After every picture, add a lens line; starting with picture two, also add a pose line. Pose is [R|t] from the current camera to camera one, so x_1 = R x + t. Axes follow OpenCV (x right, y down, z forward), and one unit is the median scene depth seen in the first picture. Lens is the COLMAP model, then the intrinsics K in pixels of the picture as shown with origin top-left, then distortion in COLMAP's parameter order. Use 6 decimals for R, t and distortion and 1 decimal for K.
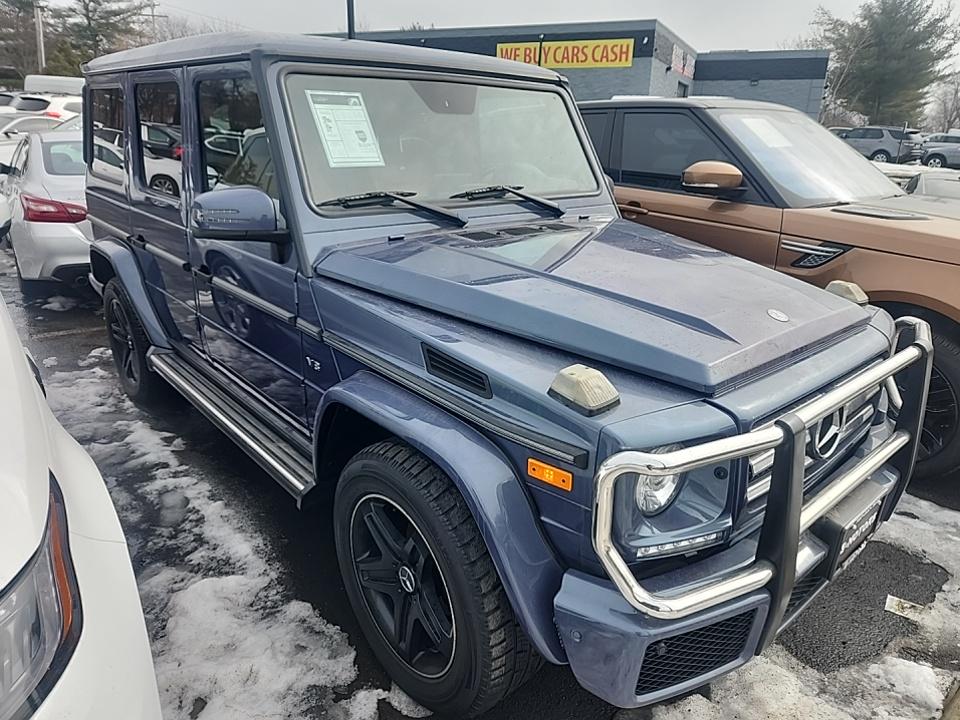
lens RADIAL K [[654.8, 0, 480.0], [0, 654.8, 360.0], [0, 0, 1]] dist [0.003730, 0.004469]
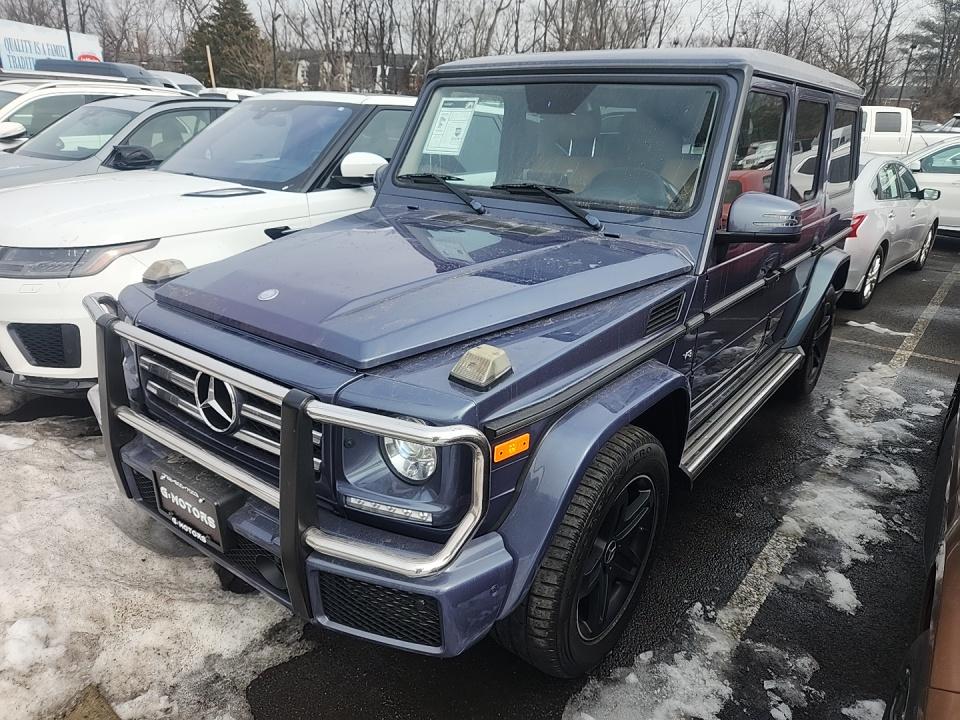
lens RADIAL K [[654.8, 0, 480.0], [0, 654.8, 360.0], [0, 0, 1]] dist [0.003730, 0.004469]
pose [[0.199262, 0.315175, -0.927879, 1.043211], [-0.360306, 0.904105, 0.229724, -0.226248], [0.911304, 0.288545, 0.293714, 0.722189]]
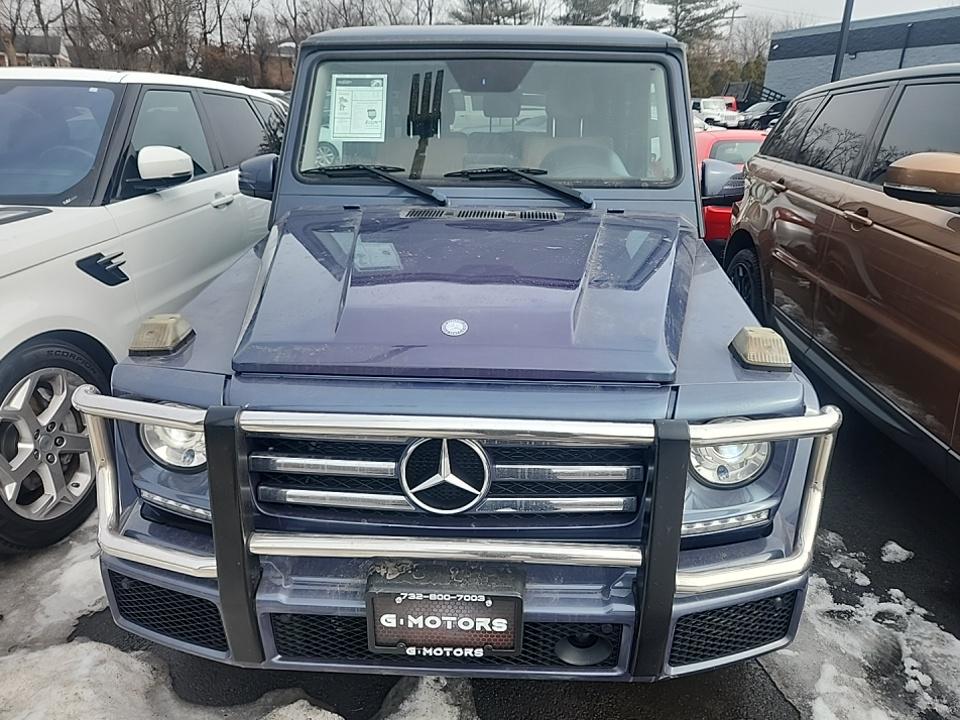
lens RADIAL K [[680.9, 0, 480.0], [0, 680.9, 360.0], [0, 0, 1]] dist [0.007616, 0.002378]
pose [[0.715104, 0.219332, -0.663716, 0.720532], [-0.228418, 0.970695, 0.074673, -0.064003], [0.660644, 0.098205, 0.744248, 0.285724]]
